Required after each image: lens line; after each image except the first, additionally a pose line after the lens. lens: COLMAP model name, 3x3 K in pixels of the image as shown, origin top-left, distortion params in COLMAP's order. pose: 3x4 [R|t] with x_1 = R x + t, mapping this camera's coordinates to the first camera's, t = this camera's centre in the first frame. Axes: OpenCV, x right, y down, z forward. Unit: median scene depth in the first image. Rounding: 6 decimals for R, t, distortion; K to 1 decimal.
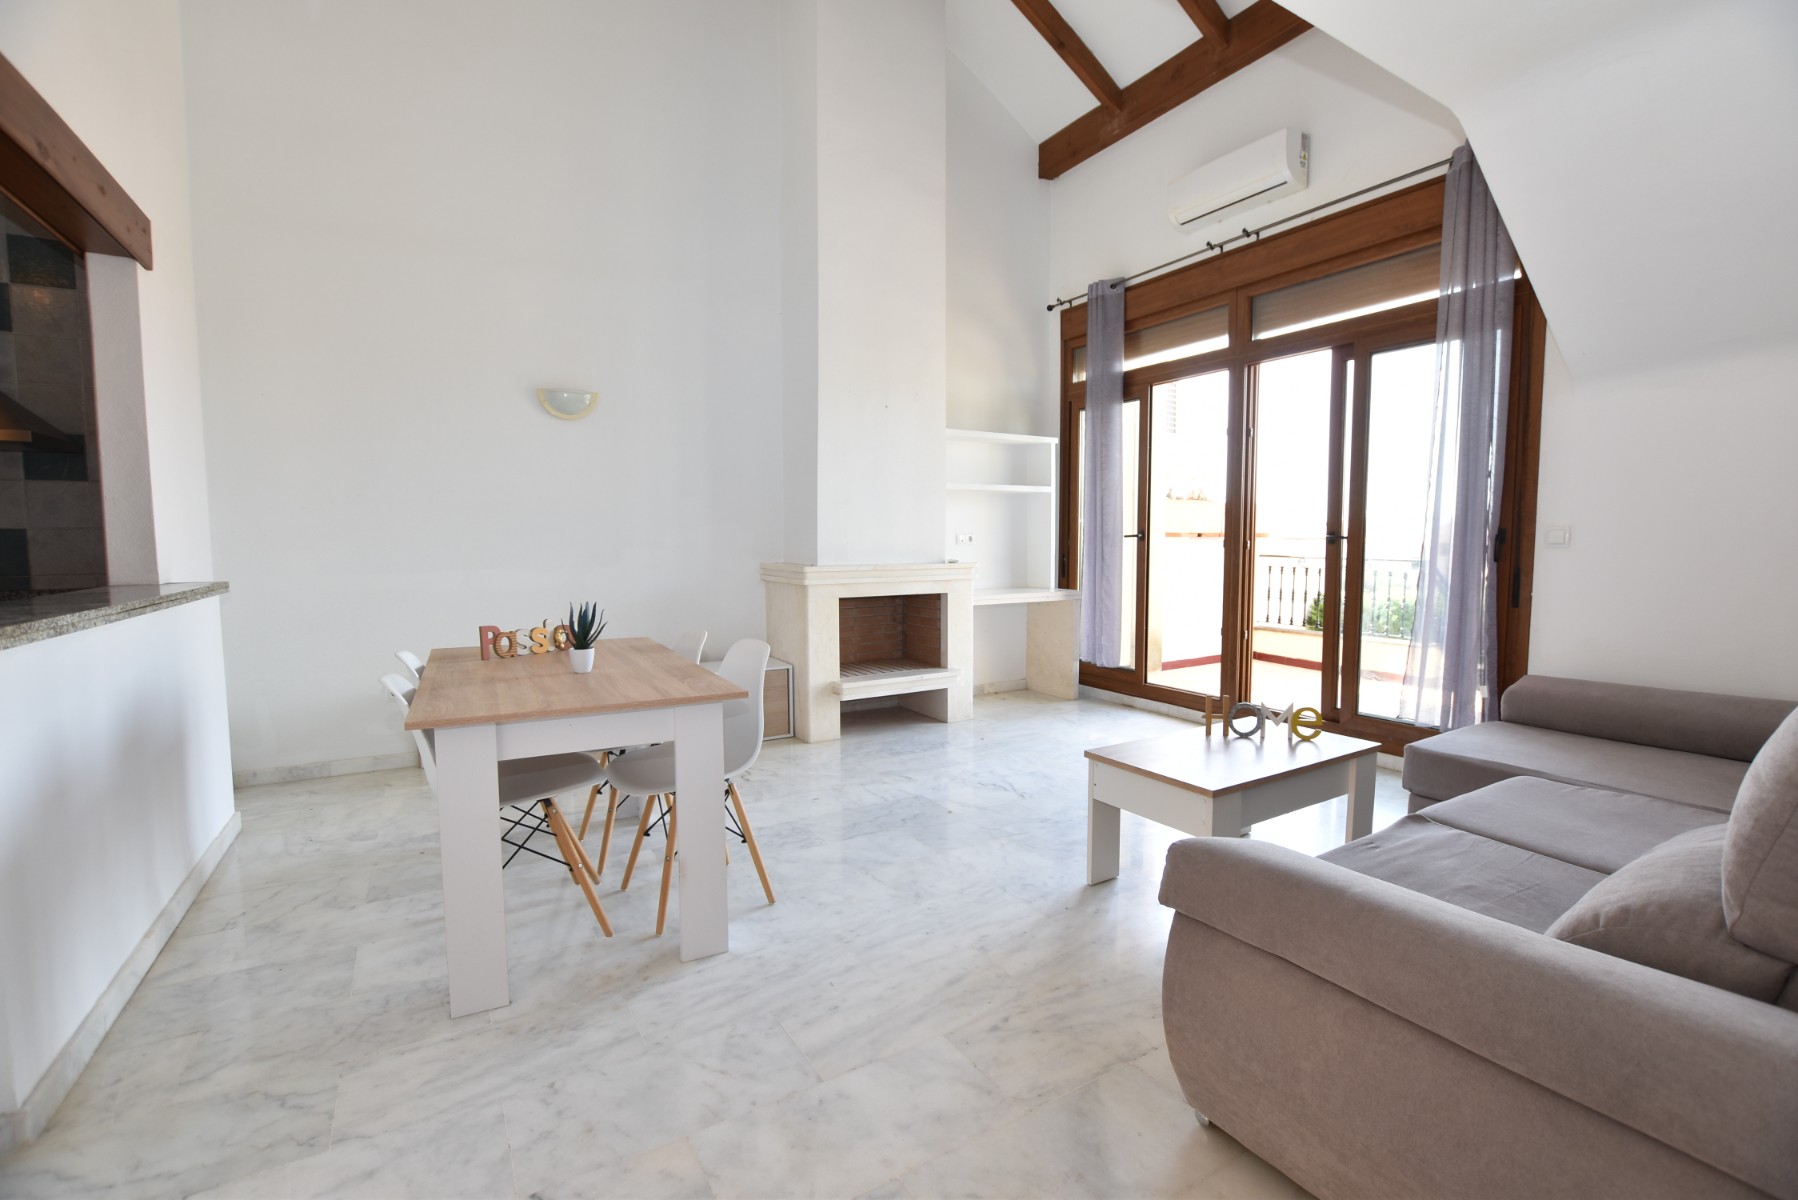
lens RADIAL K [[791.6, 0, 903.8], [0, 791.6, 596.3], [0, 0, 1]] dist [-0.034040, 0.005933]
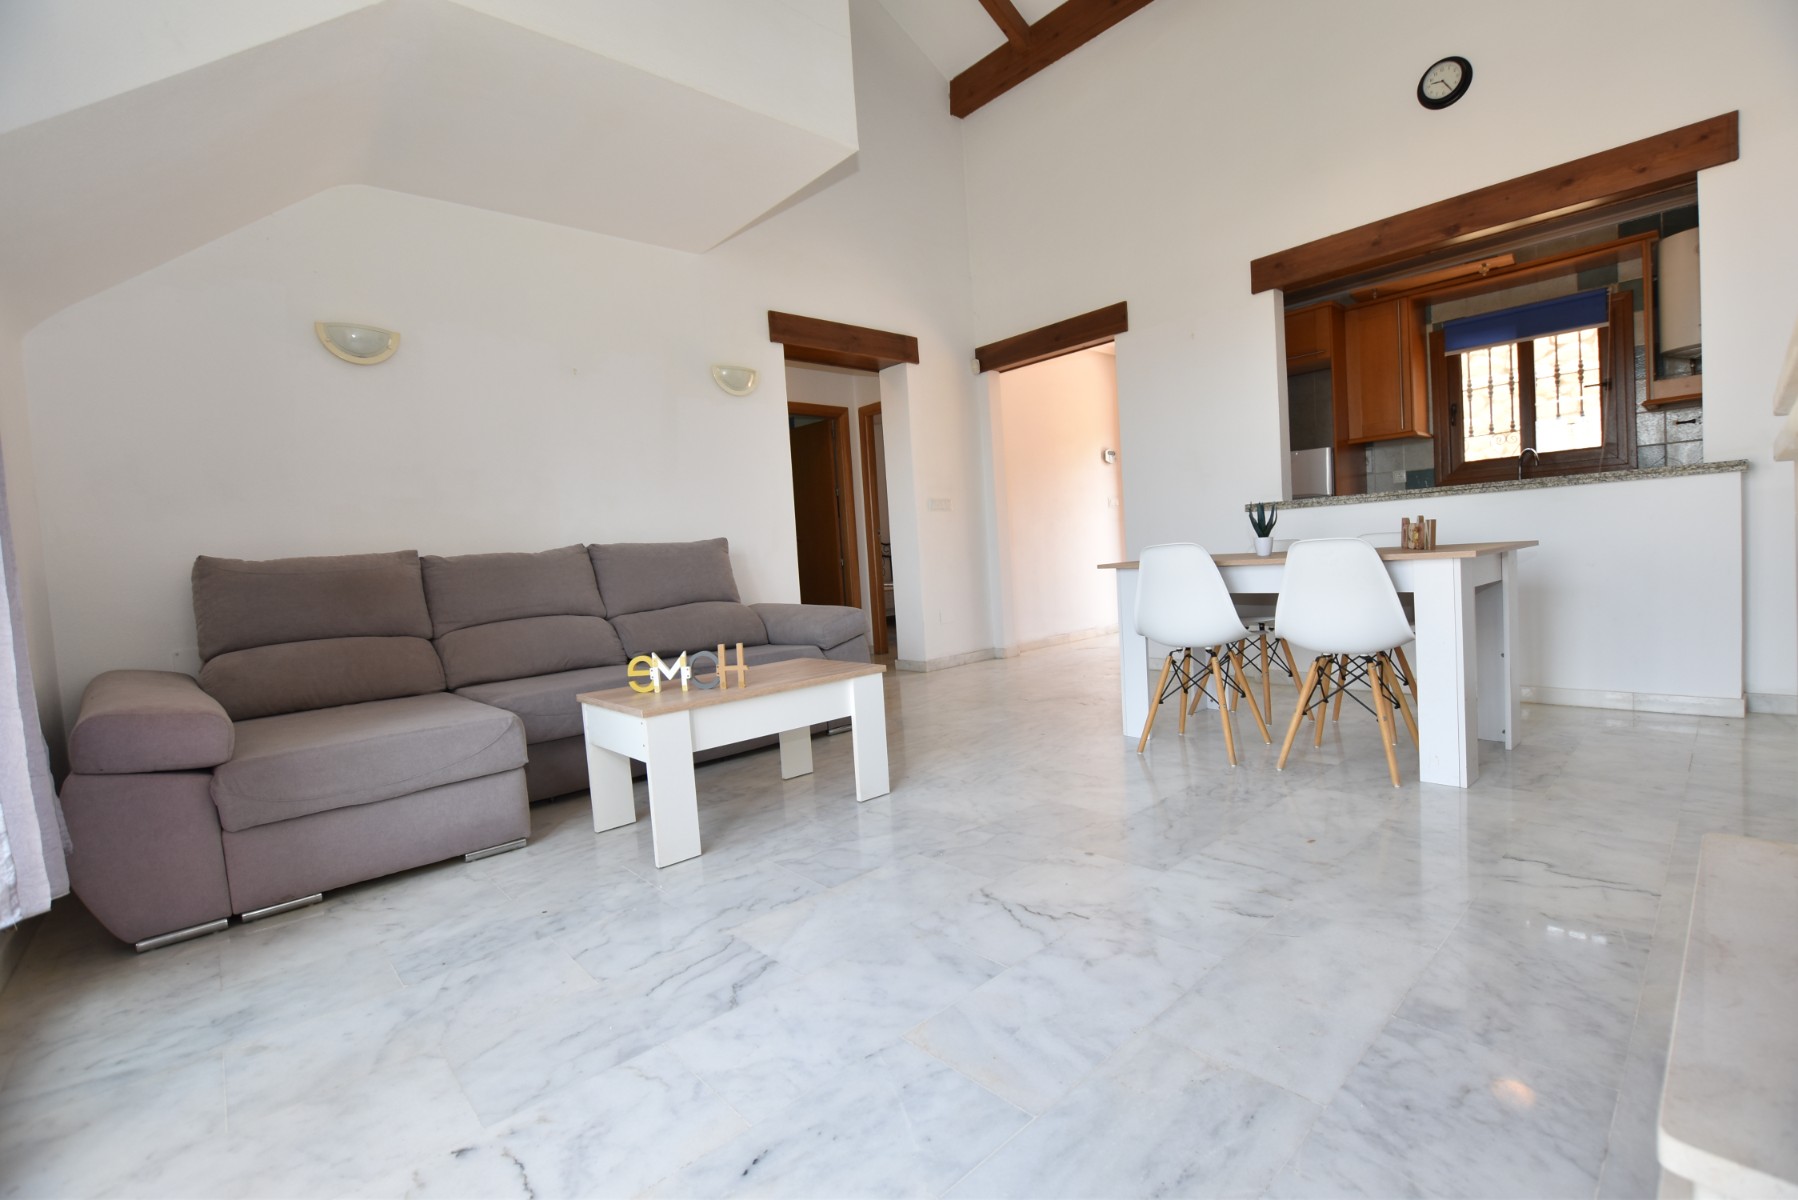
lens RADIAL K [[791.6, 0, 903.8], [0, 791.6, 596.3], [0, 0, 1]] dist [-0.034040, 0.005933]
pose [[-0.980182, 0.072047, -0.184531, 0.233641], [0.049690, 0.991157, 0.123038, -0.017440], [0.191763, 0.111430, -0.975095, 1.200138]]
